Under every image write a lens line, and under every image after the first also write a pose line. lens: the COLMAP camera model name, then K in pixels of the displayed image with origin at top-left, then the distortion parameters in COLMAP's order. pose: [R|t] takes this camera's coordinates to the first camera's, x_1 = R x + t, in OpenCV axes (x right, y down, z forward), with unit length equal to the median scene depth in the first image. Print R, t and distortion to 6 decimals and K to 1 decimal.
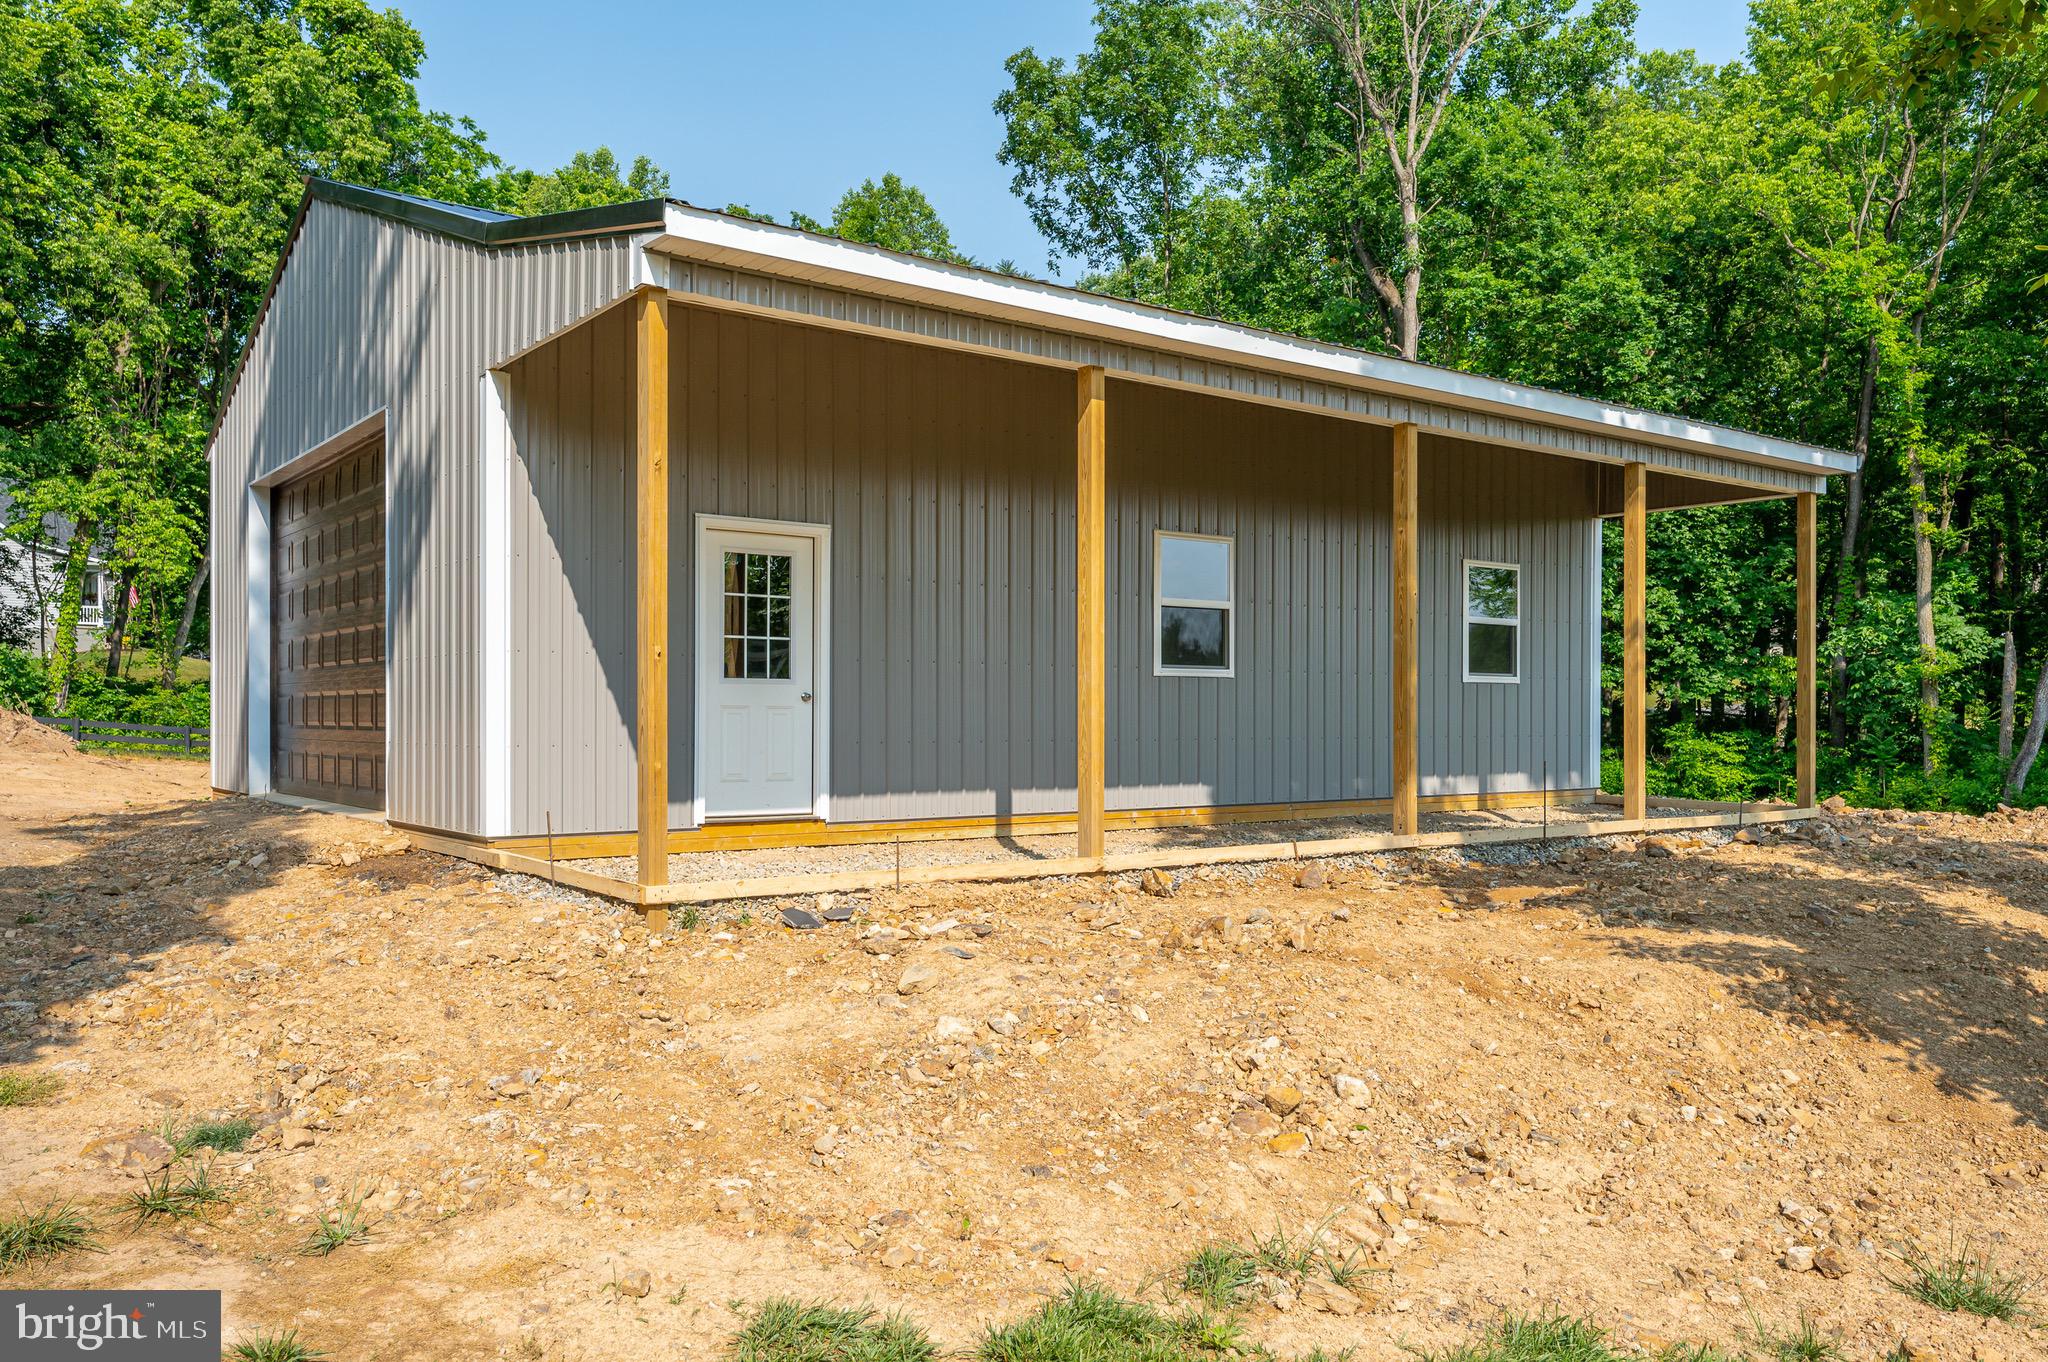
lens RADIAL K [[1459.6, 0, 1026.9], [0, 1459.6, 690.6], [0, 0, 1]] dist [0.005586, -0.033415]
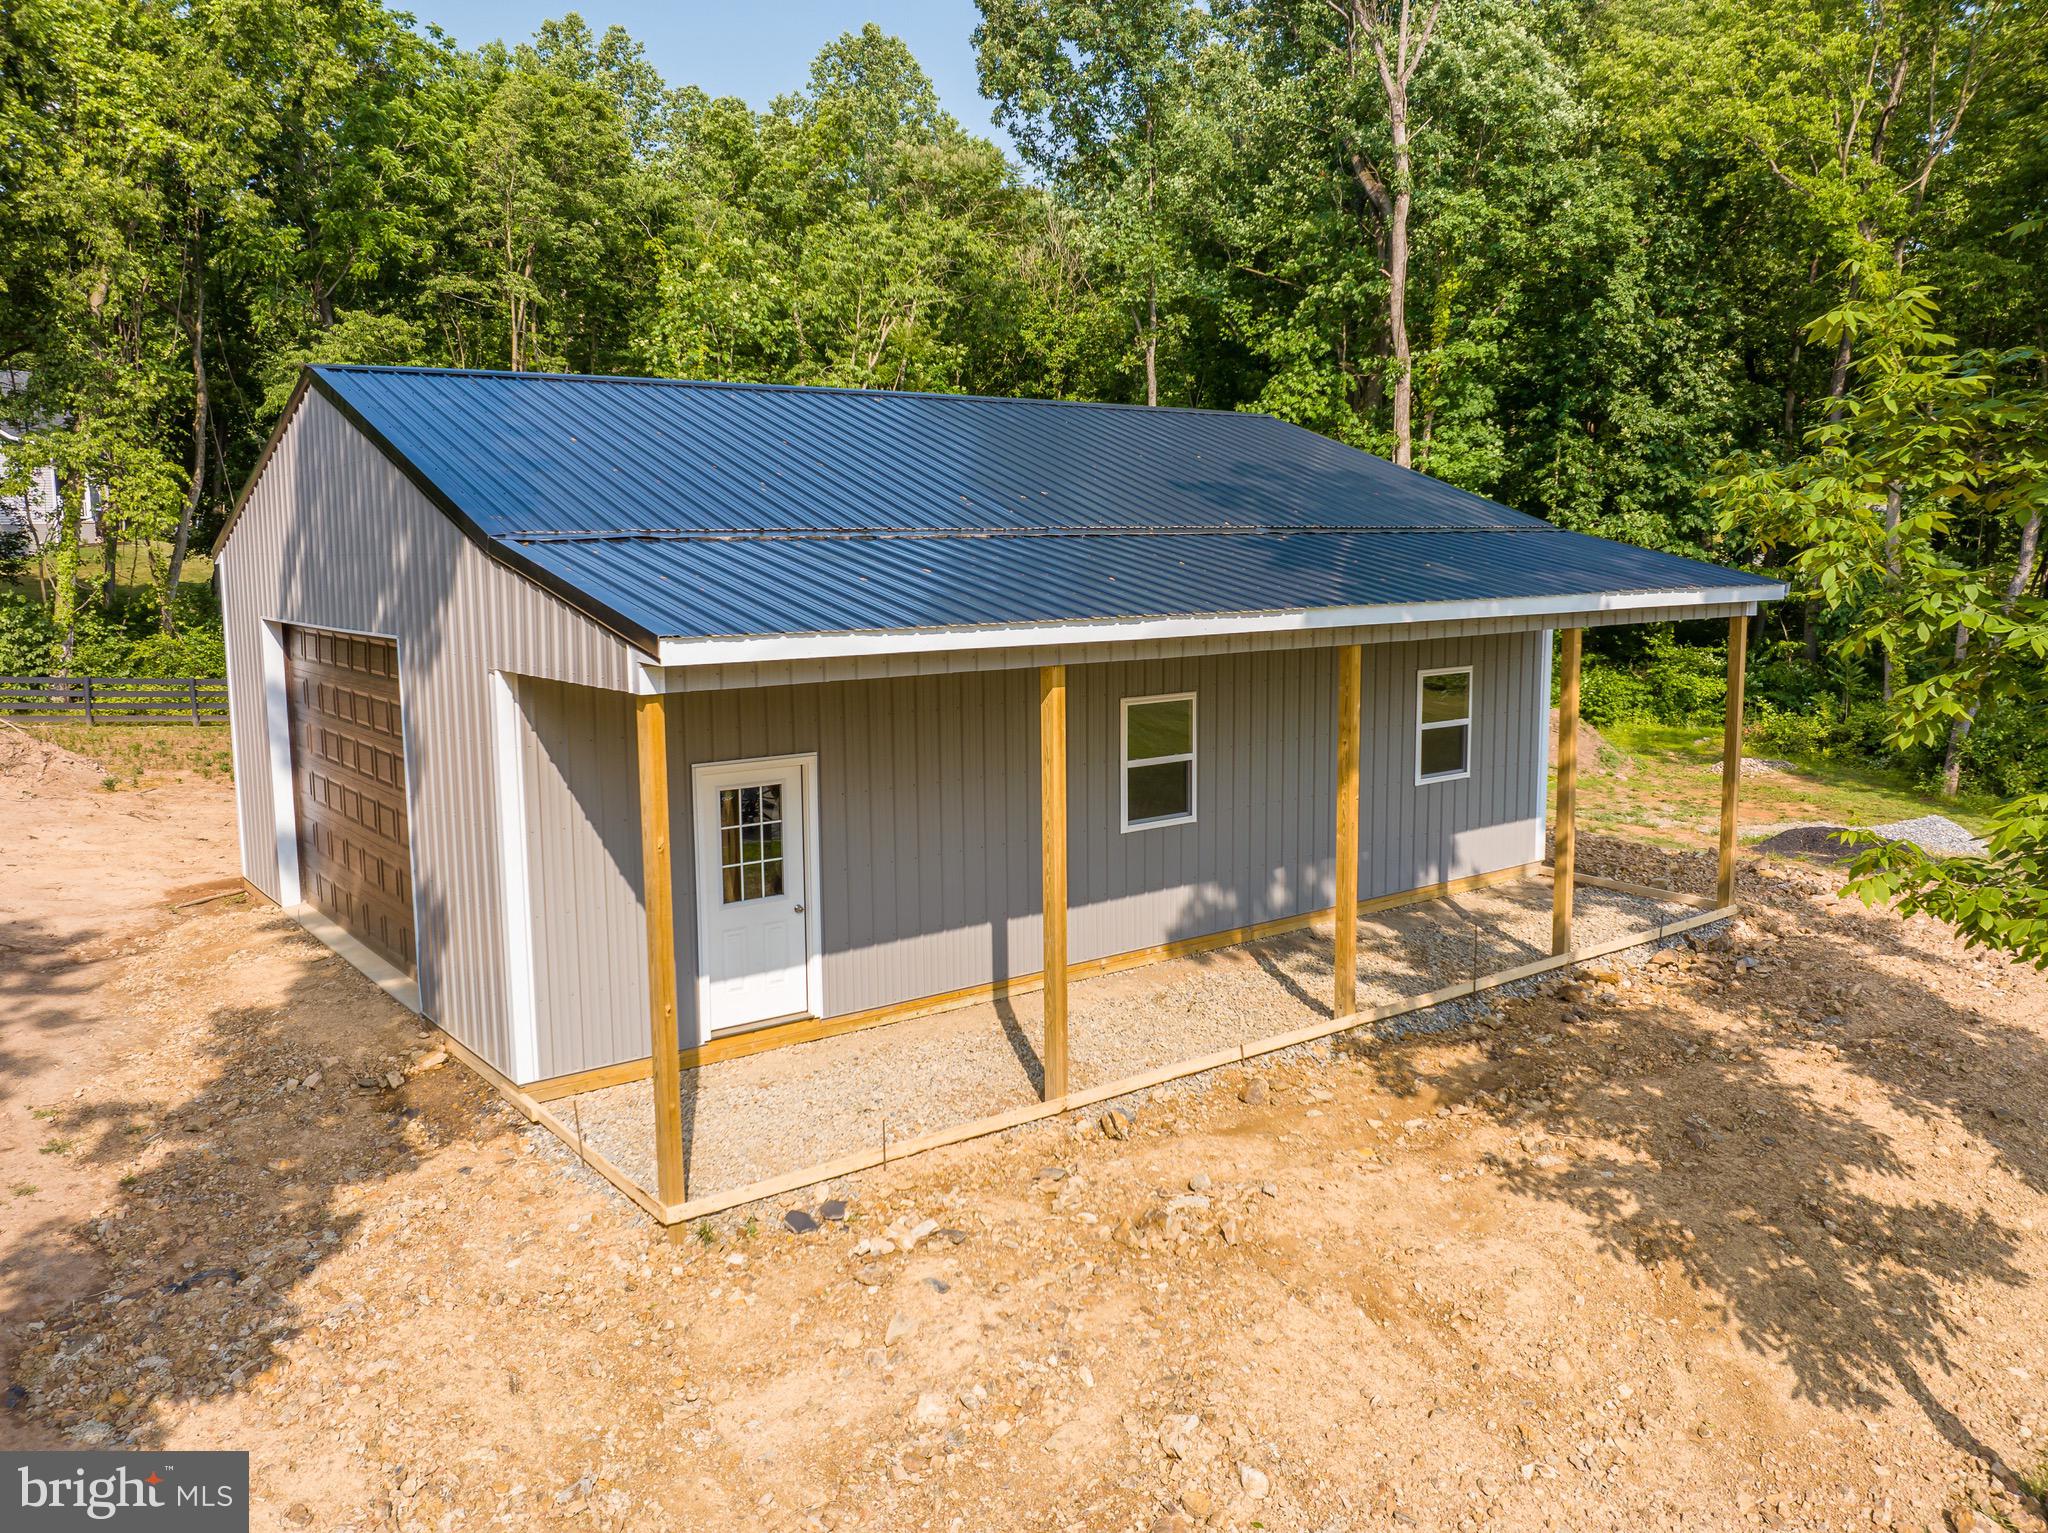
lens RADIAL K [[1444.3, 0, 1037.0], [0, 1444.3, 765.4], [0, 0, 1]] dist [-0.041313, 0.009709]
pose [[0.999839, -0.013571, 0.011703, 0.009798], [0.012177, 0.993645, 0.111902, -0.136335], [-0.013147, -0.111741, 0.993650, -0.038899]]
